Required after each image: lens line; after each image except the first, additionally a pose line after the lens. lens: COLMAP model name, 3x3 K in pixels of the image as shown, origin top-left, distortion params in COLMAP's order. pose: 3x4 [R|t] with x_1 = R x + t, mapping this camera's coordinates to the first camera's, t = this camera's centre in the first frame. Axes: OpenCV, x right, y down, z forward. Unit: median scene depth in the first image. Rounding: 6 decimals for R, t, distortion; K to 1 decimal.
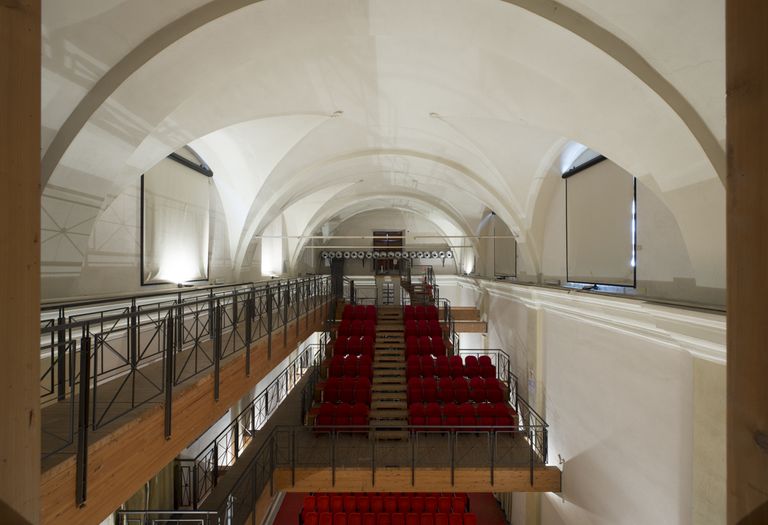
lens RADIAL K [[311.2, 0, 388.3], [0, 311.2, 265.2], [0, 0, 1]] dist [0.000911, -0.000100]
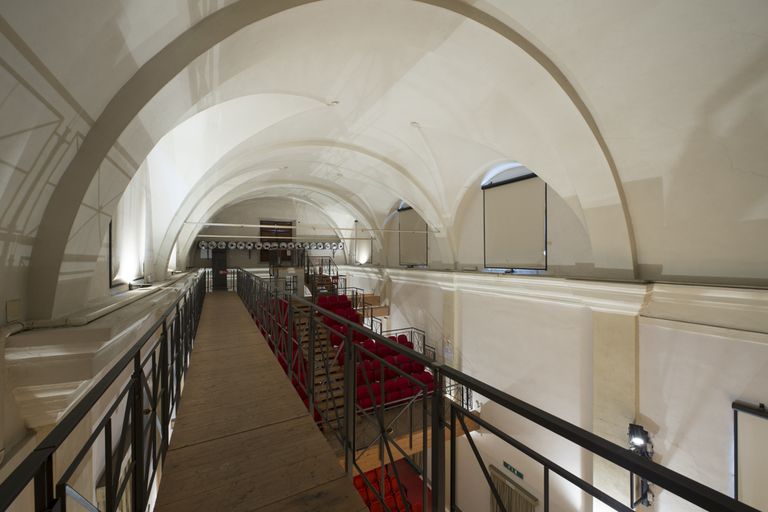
lens RADIAL K [[305.4, 0, 381.0], [0, 305.4, 255.6], [0, 0, 1]] dist [0.008749, -0.001580]
pose [[0.879772, -0.007284, 0.475339, -0.311426], [0.007537, 0.999971, 0.001375, -0.002729], [-0.475336, 0.002373, 0.879801, 0.047024]]
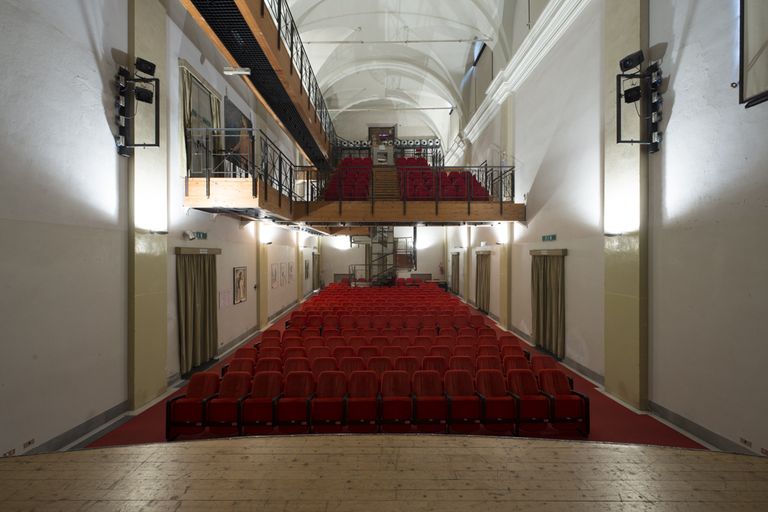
lens RADIAL K [[305.4, 0, 378.9], [0, 305.4, 251.6], [0, 0, 1]] dist [0.008749, -0.001580]
pose [[0.999980, -0.002238, -0.005964, -0.011199], [0.002212, 0.999988, -0.004401, 0.635581], [0.005974, 0.004388, 0.999973, -0.154748]]
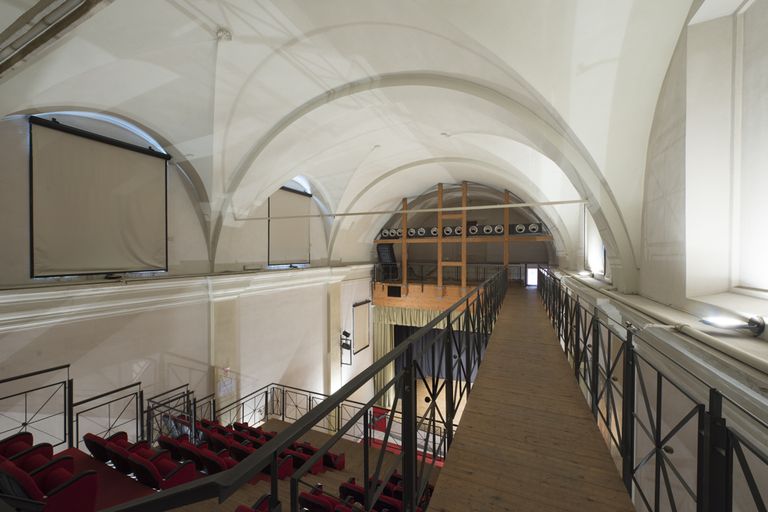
lens RADIAL K [[305.4, 0, 384.0], [0, 305.4, 257.2], [0, 0, 1]] dist [0.008749, -0.001580]
pose [[-0.912163, -0.000697, 0.409826, -0.284905], [0.002200, 0.999976, 0.006596, 0.008270], [-0.409821, 0.006918, -0.912140, 1.422964]]
